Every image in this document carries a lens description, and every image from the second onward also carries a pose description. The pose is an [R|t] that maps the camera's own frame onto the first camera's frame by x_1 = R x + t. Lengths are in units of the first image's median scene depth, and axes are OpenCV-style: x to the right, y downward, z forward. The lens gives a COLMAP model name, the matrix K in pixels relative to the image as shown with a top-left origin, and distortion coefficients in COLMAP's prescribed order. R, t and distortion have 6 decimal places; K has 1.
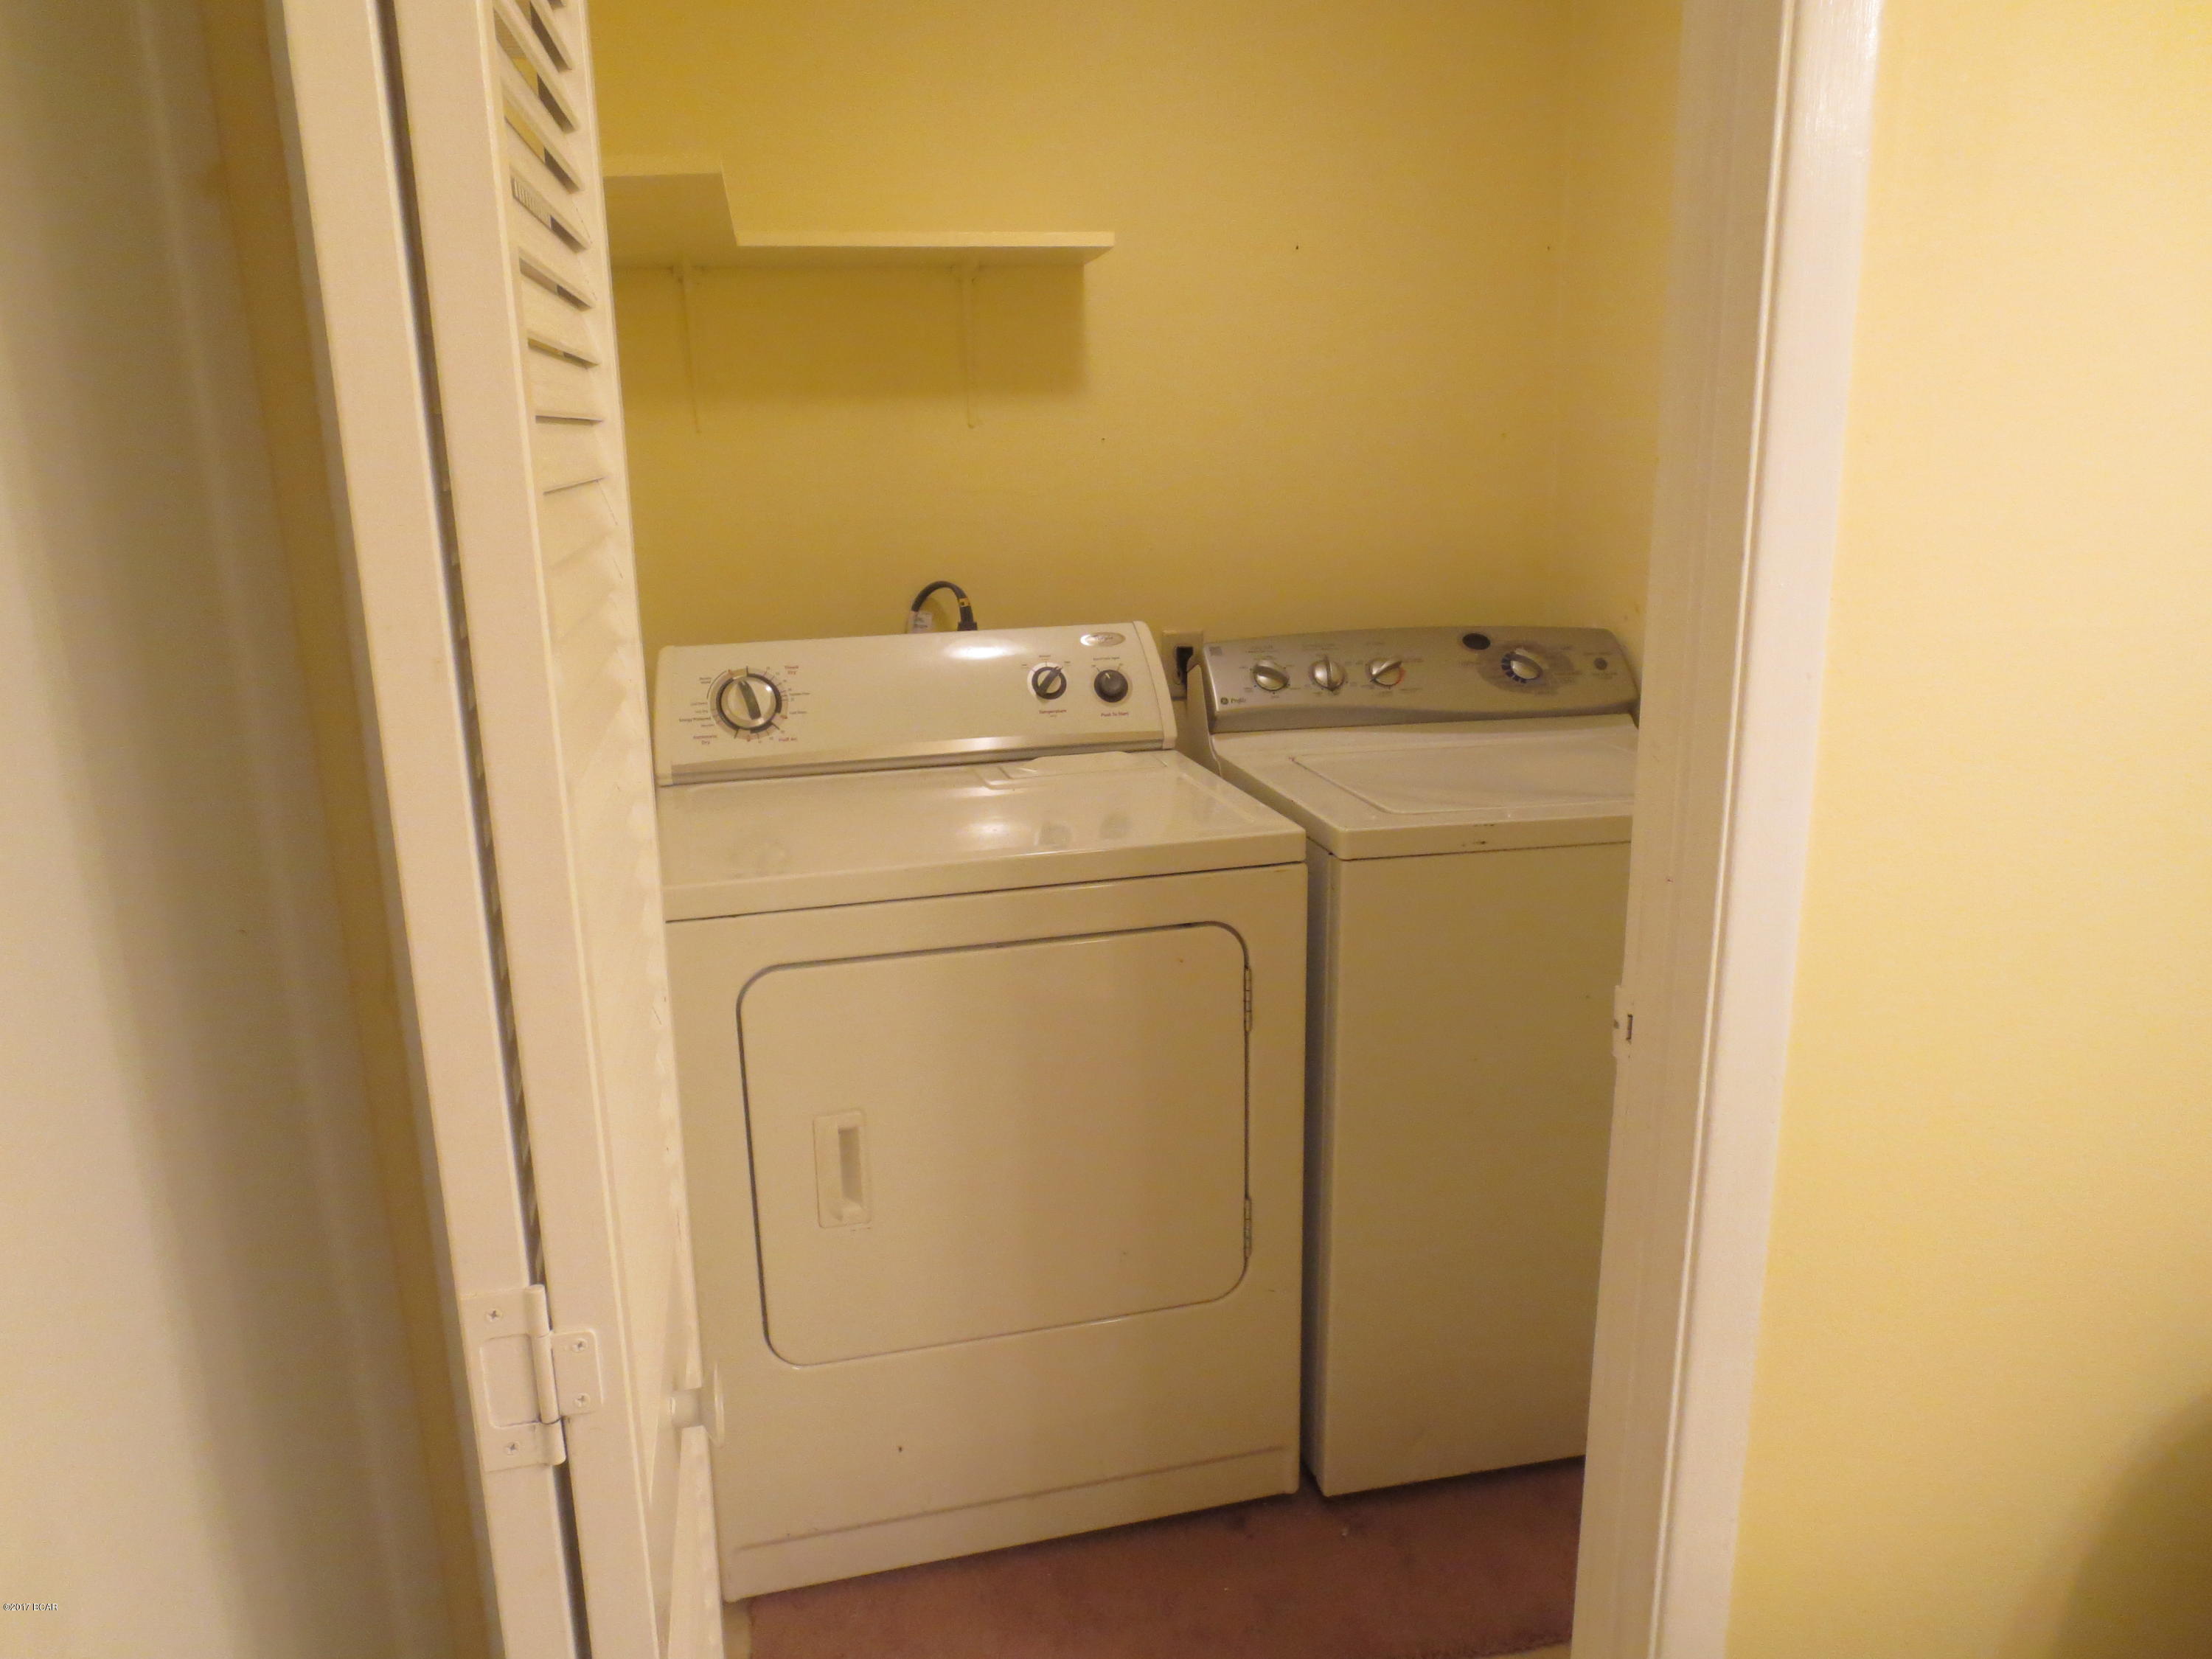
lens RADIAL K [[1563.6, 0, 1109.6], [0, 1563.6, 834.0], [0, 0, 1]] dist [-0.055183, 0.043367]
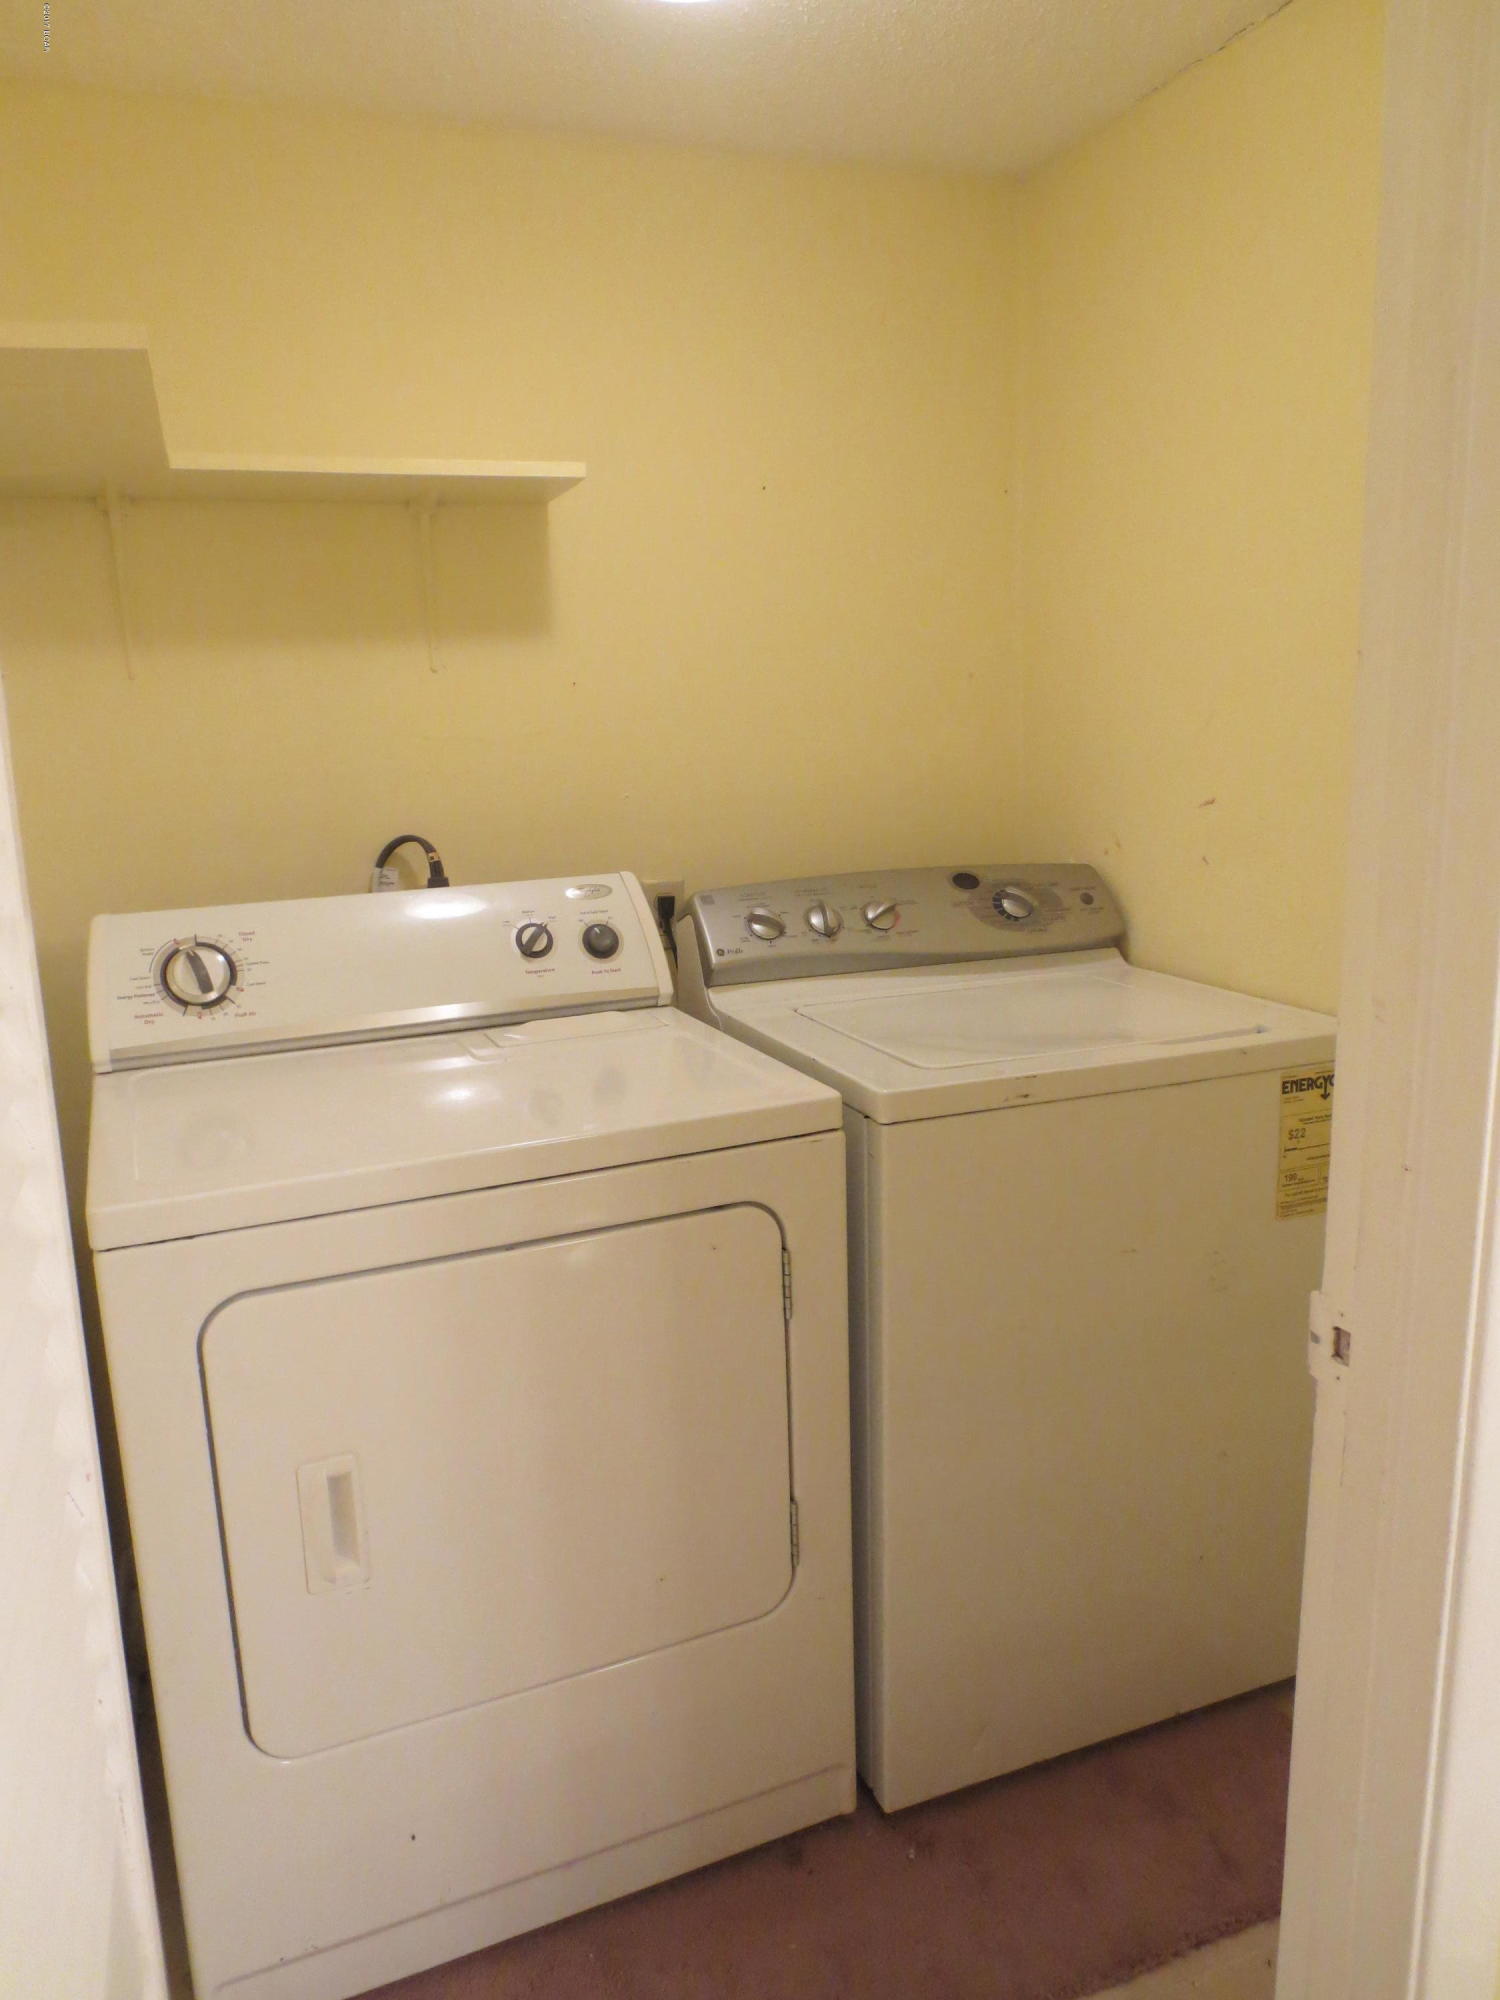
lens RADIAL K [[1413.7, 0, 757.2], [0, 1413.7, 989.9], [0, 0, 1]] dist [-0.055183, 0.043367]
pose [[0.987388, -0.042720, 0.152444, -0.040829], [0.050332, 0.997653, -0.046431, -0.024089], [-0.150103, 0.053518, 0.987221, 0.170018]]
